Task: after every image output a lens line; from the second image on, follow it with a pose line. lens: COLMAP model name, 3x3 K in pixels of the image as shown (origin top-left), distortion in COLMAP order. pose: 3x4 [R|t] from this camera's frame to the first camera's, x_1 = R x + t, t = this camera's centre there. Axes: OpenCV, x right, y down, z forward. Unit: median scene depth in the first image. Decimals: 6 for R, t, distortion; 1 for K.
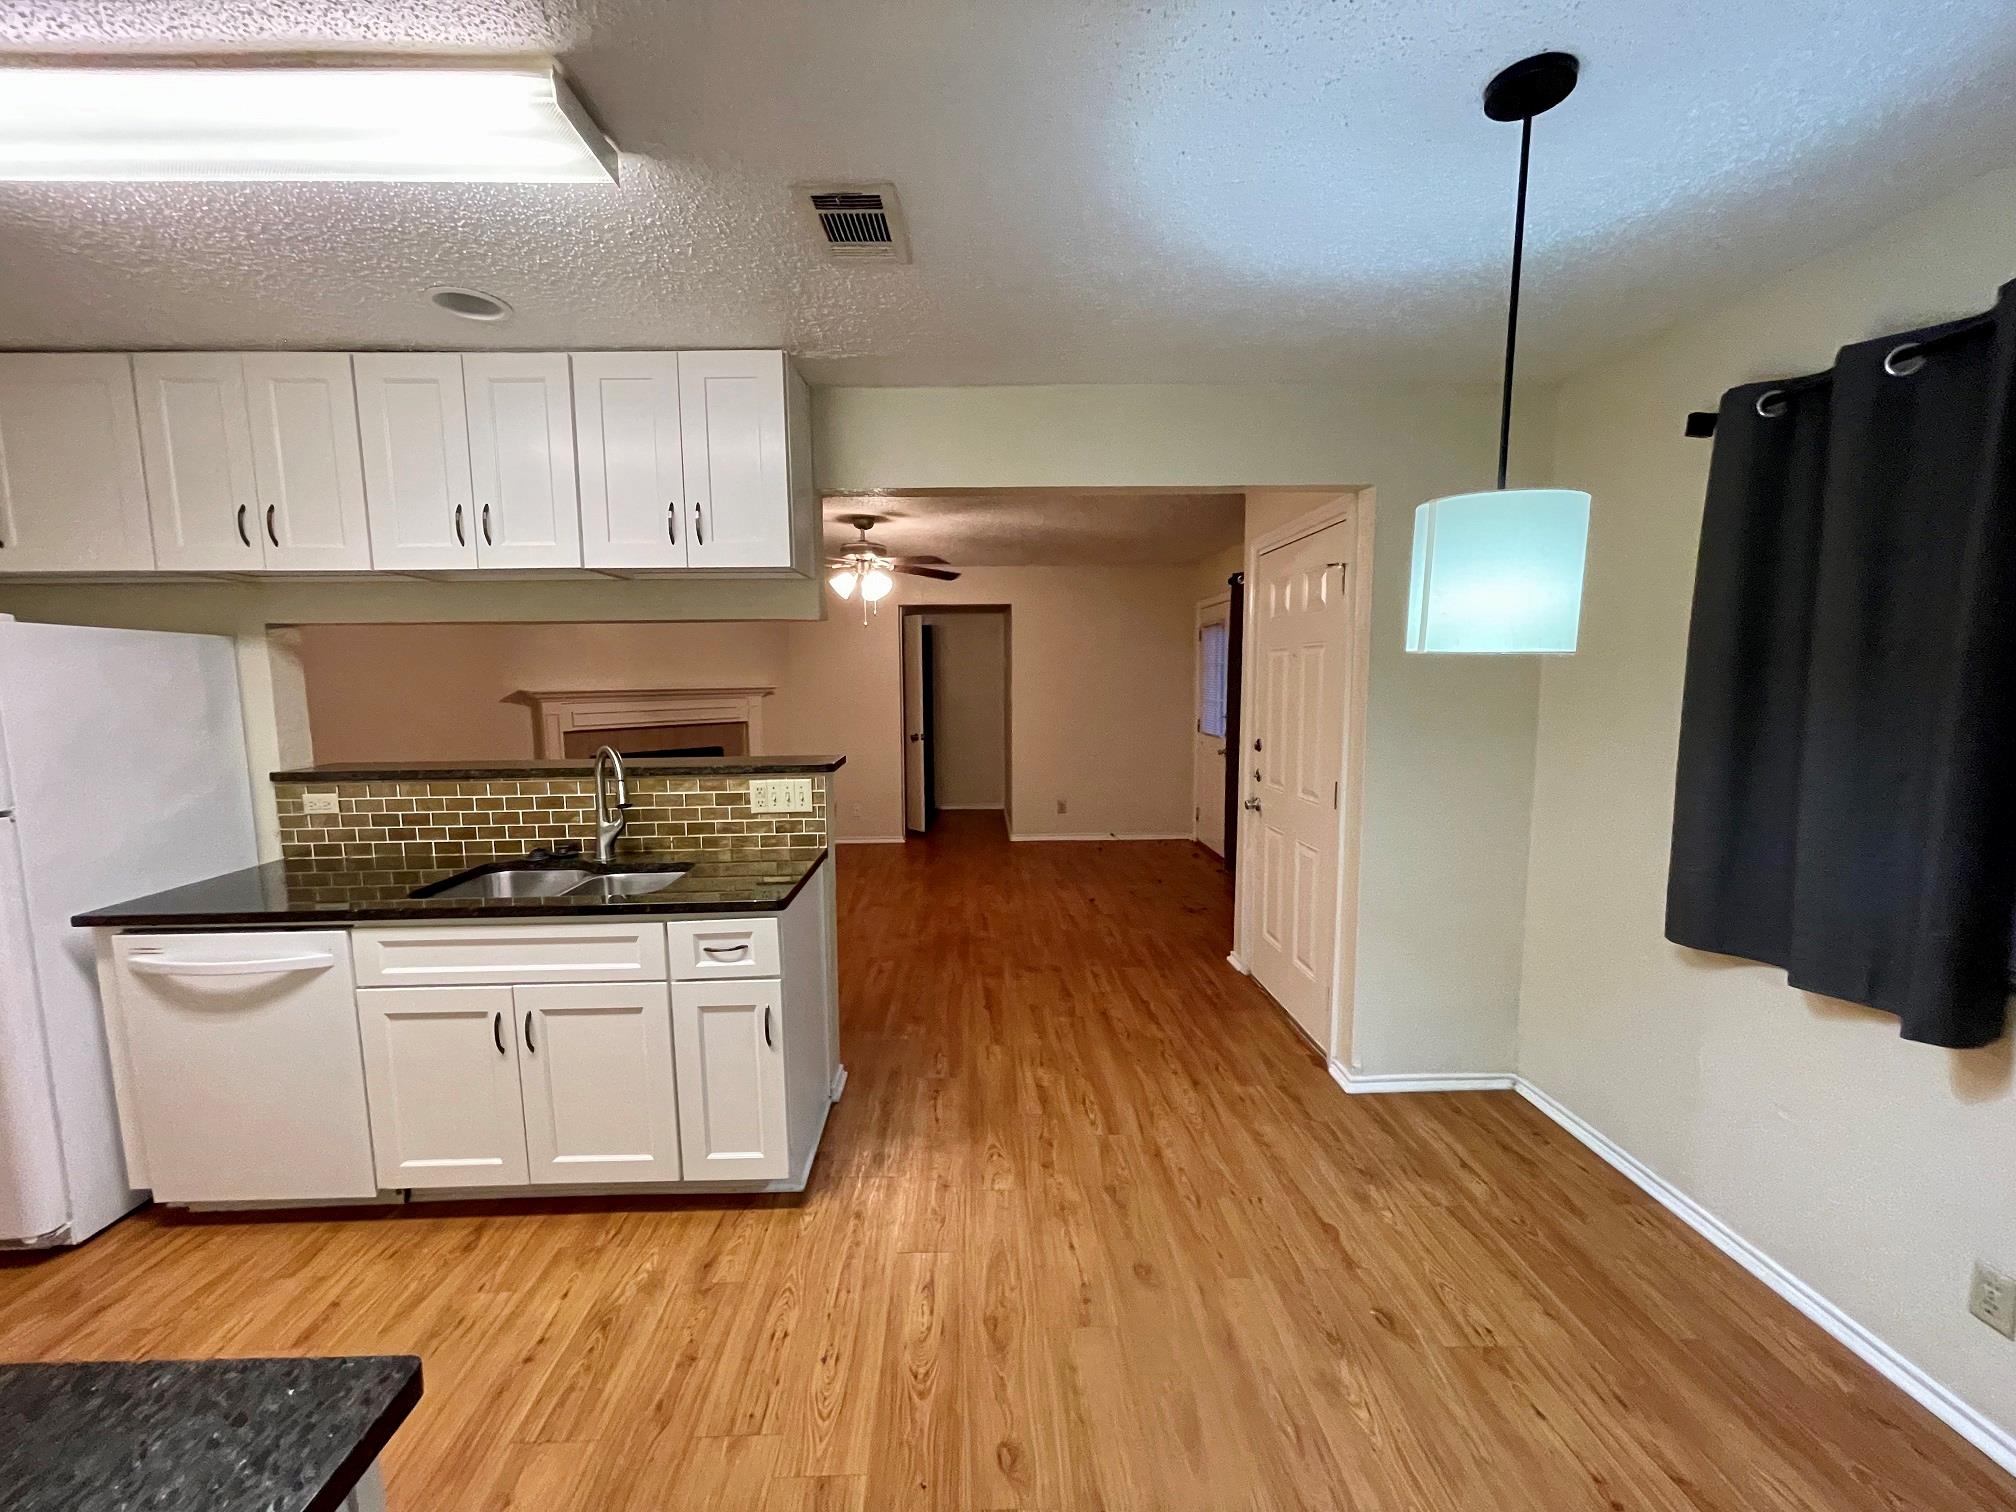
lens RADIAL K [[813.0, 0, 991.0], [0, 813.0, 762.4], [0, 0, 1]] dist [-0.002200, 0.000706]
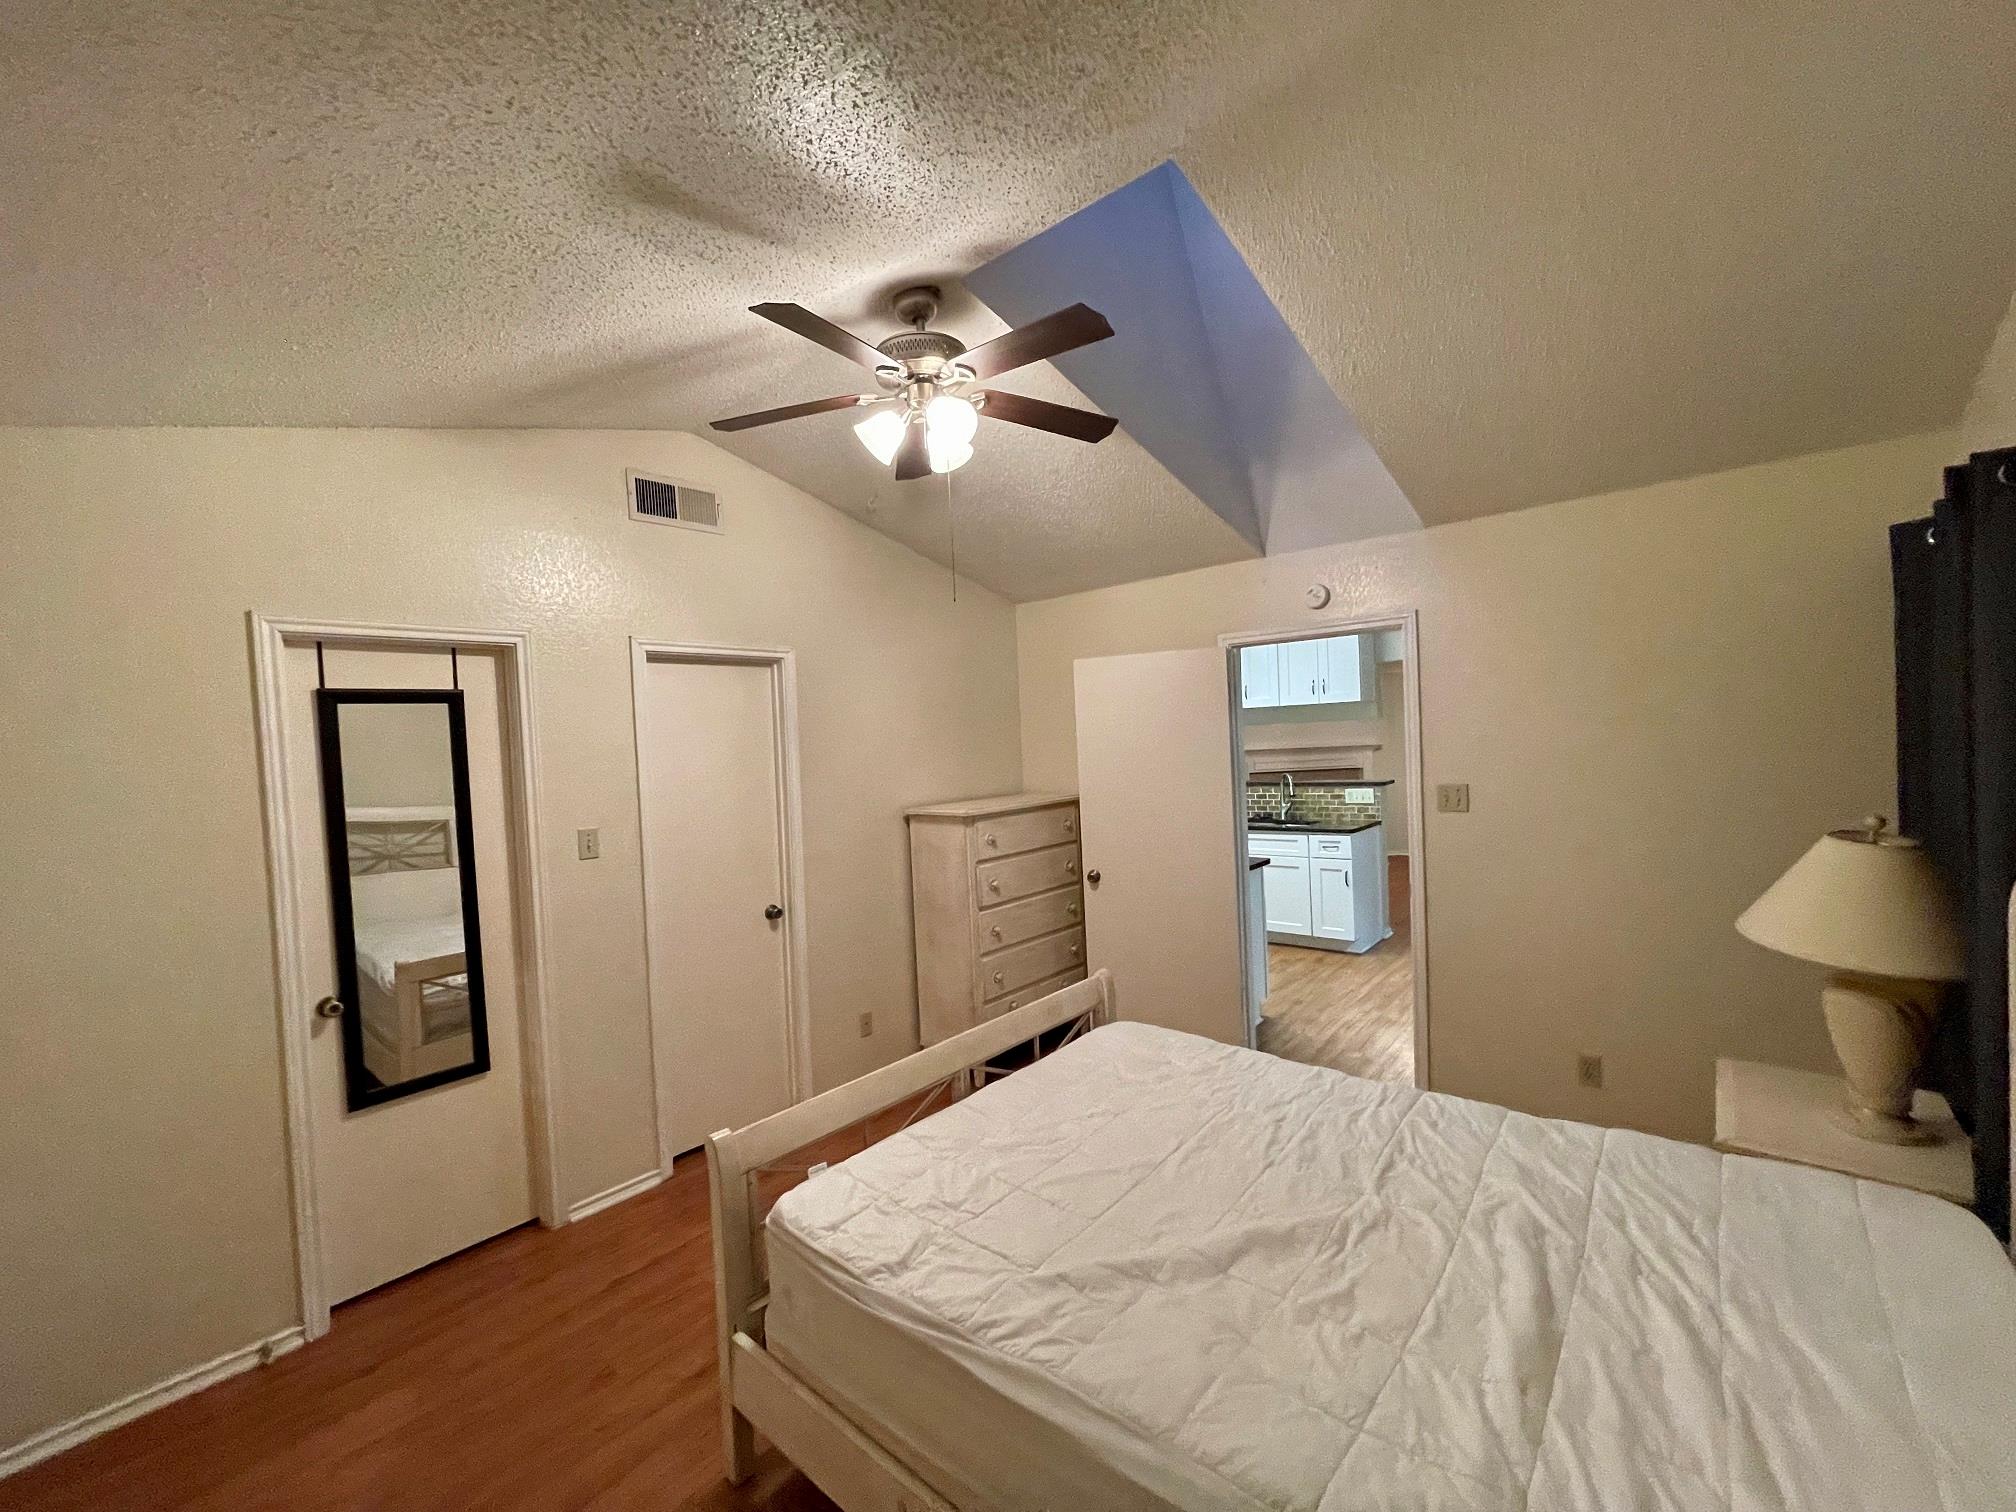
lens RADIAL K [[812.6, 0, 996.1], [0, 812.6, 759.5], [0, 0, 1]] dist [-0.000101, 0.000011]
pose [[0.735638, -0.007479, -0.677334, 0.545977], [-0.039419, 0.997772, -0.053830, 0.104648], [0.676227, 0.066299, 0.733704, -1.389160]]
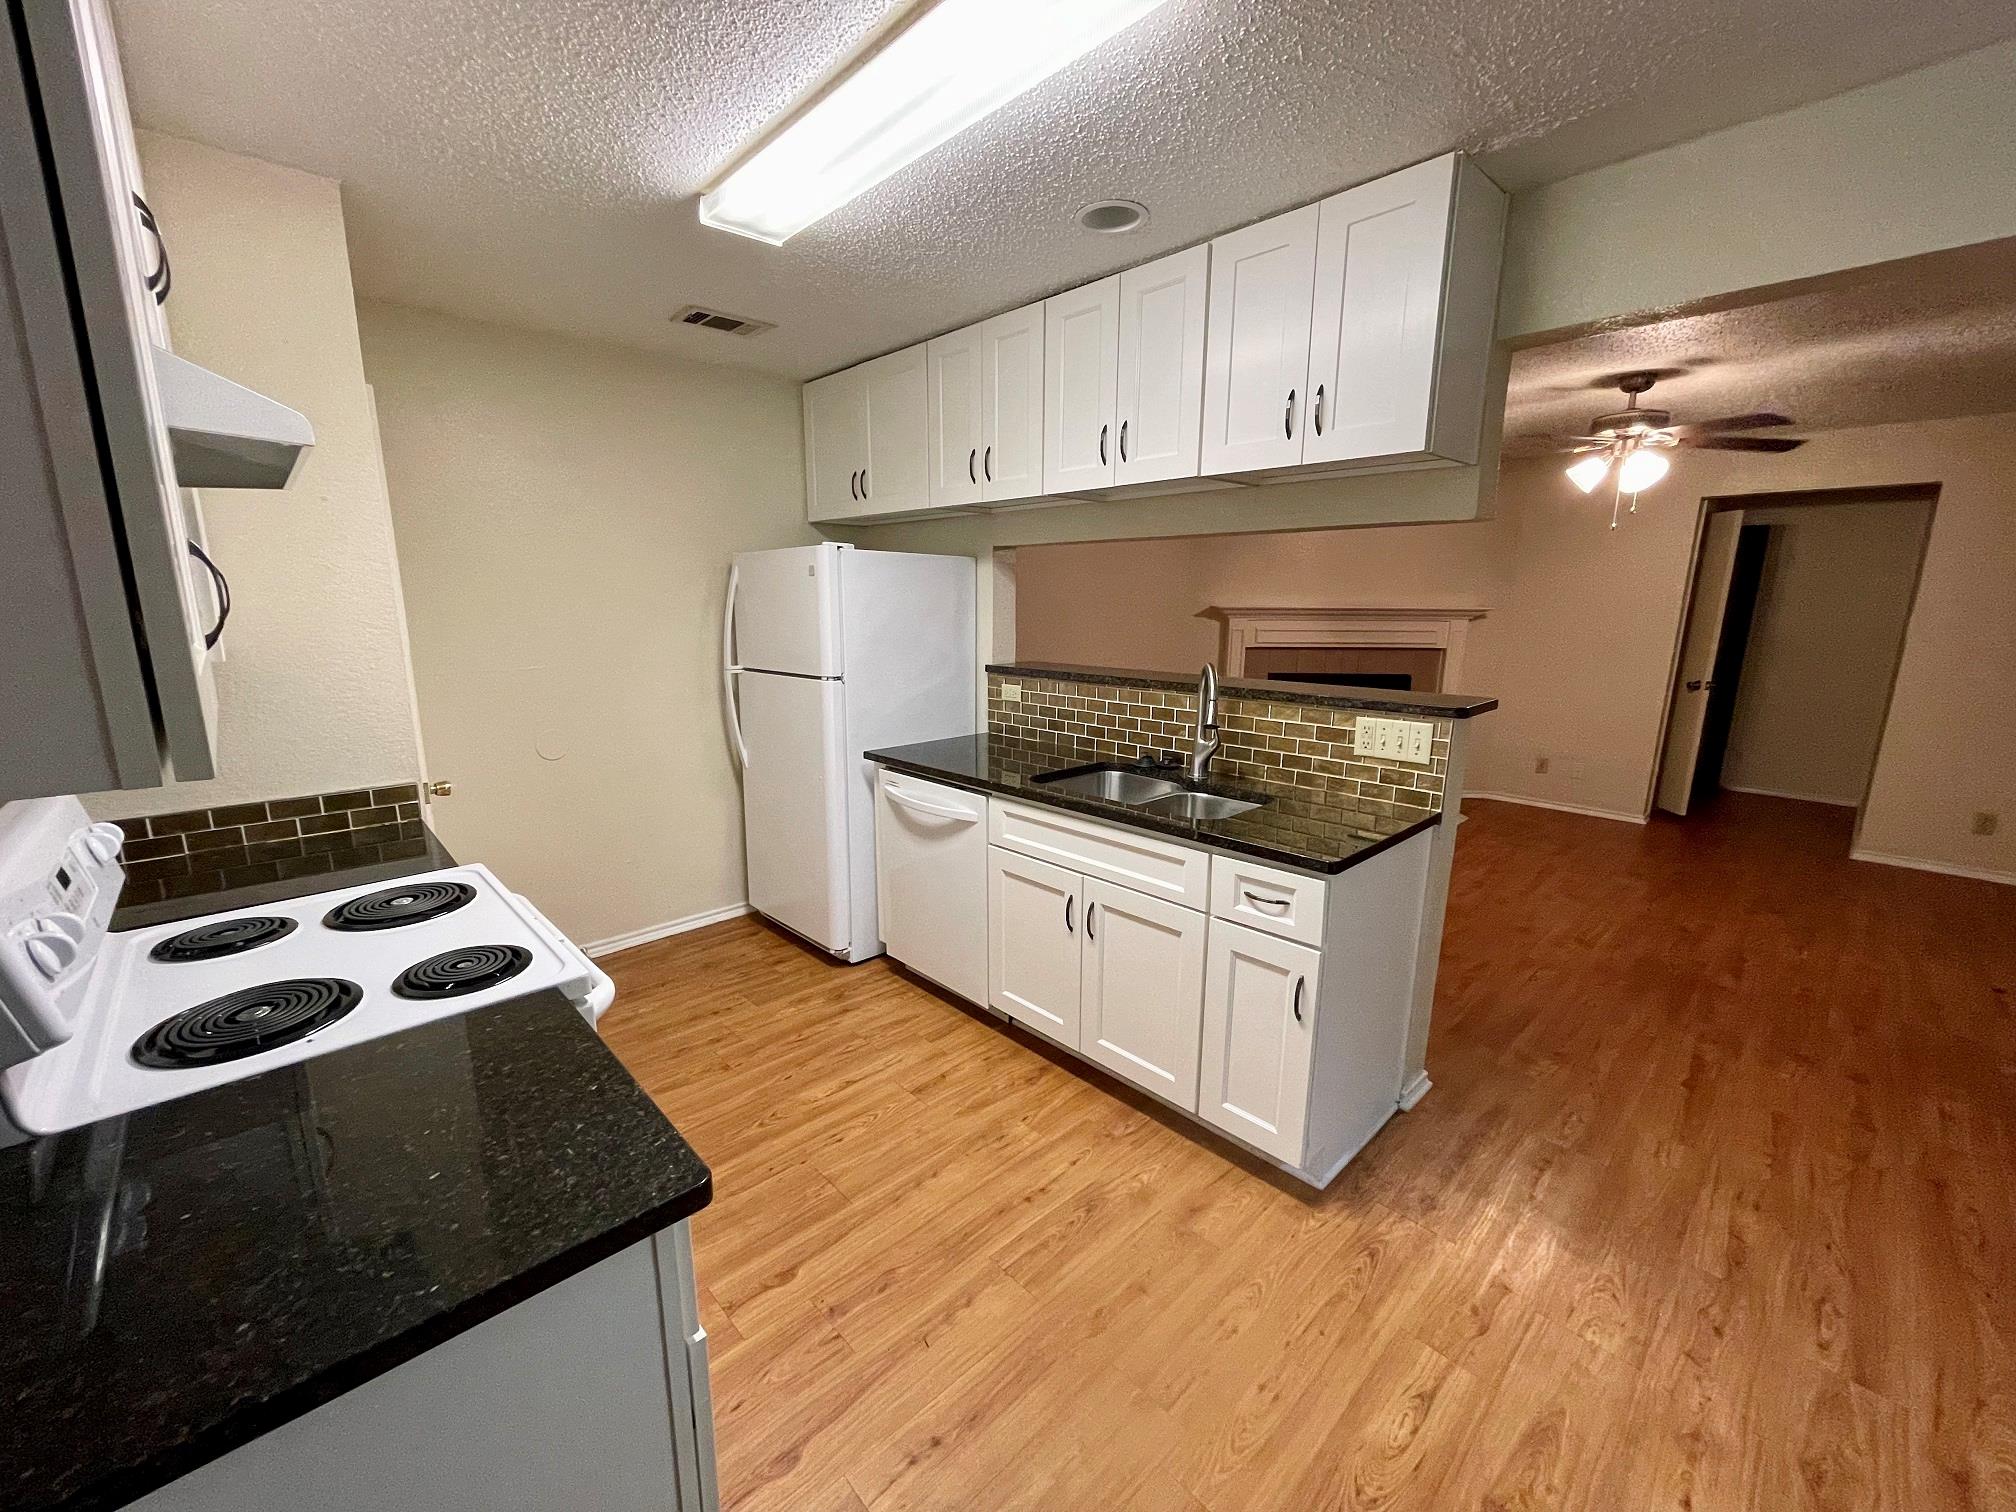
lens RADIAL K [[813.0, 0, 991.0], [0, 813.0, 762.4], [0, 0, 1]] dist [-0.002200, 0.000706]
pose [[0.662436, 0.164440, -0.730847, 0.084267], [-0.092687, 0.986105, 0.137862, -0.012728], [0.743362, -0.023585, 0.668473, 0.142412]]
